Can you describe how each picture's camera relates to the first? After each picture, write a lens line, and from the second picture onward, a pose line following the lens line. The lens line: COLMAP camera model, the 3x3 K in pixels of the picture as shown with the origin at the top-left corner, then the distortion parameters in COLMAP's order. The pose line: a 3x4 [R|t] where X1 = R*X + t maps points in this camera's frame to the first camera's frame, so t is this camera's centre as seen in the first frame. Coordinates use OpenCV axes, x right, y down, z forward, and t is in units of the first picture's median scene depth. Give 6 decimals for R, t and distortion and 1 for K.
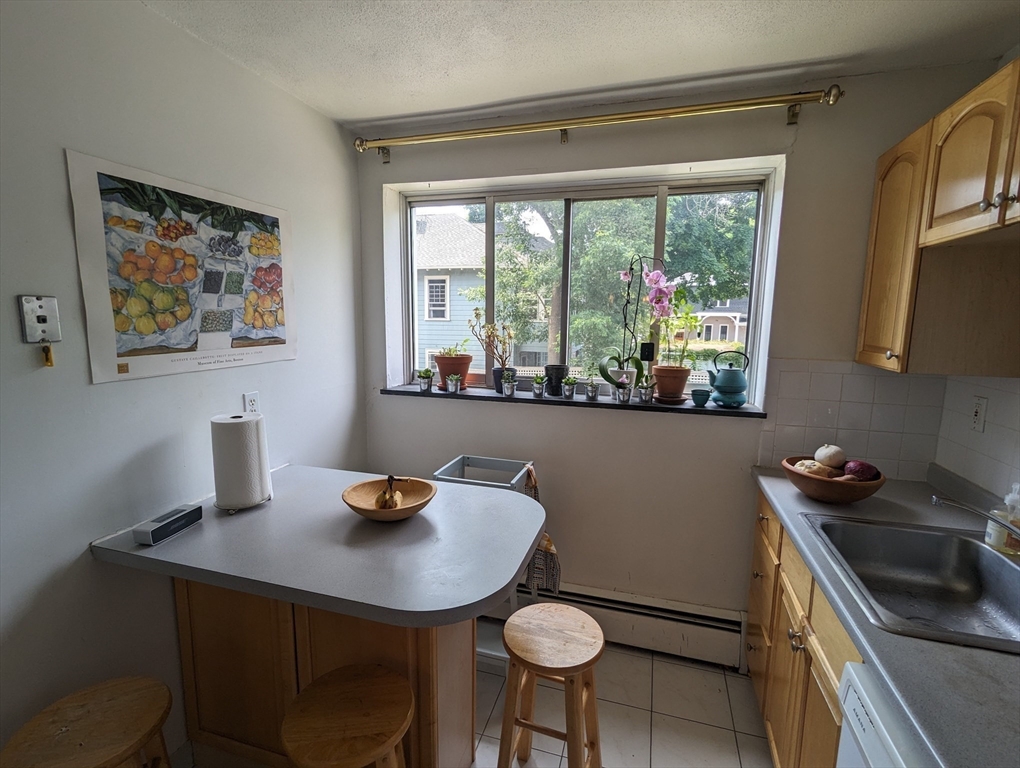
lens RADIAL K [[484.6, 0, 509.2], [0, 484.6, 384.1], [0, 0, 1]] dist [-0.001568, 0.001731]
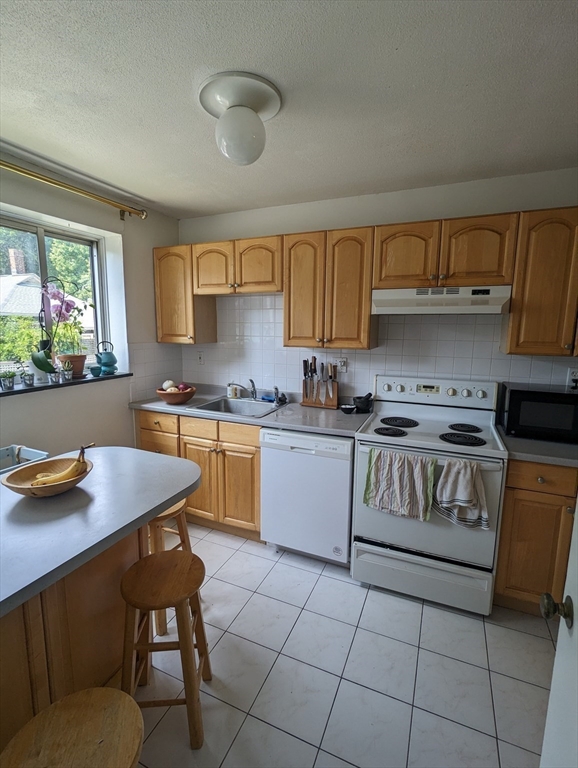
lens RADIAL K [[364.9, 0, 292.3], [0, 364.9, 381.1], [0, 0, 1]] dist [-0.001568, 0.001731]
pose [[0.104334, -0.161945, 0.981269, -0.707075], [0.134379, 0.979901, 0.147432, -0.030497], [-0.985422, 0.116480, 0.123999, 0.197333]]
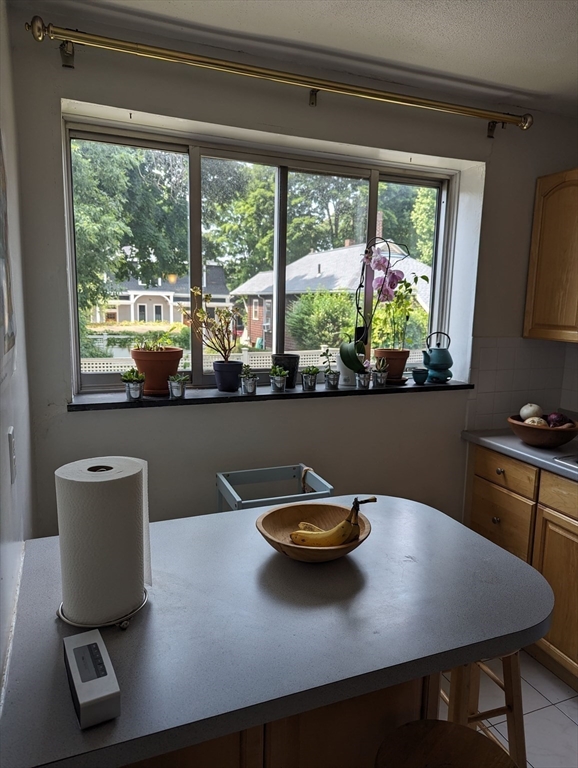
lens RADIAL K [[545.8, 0, 297.3], [0, 545.8, 383.1], [0, 0, 1]] dist [0.026780, -0.010976]
pose [[0.768064, -0.090633, 0.633927, -0.560858], [0.077017, 0.995822, 0.049060, -0.036057], [-0.635725, 0.011141, 0.771835, 0.226166]]
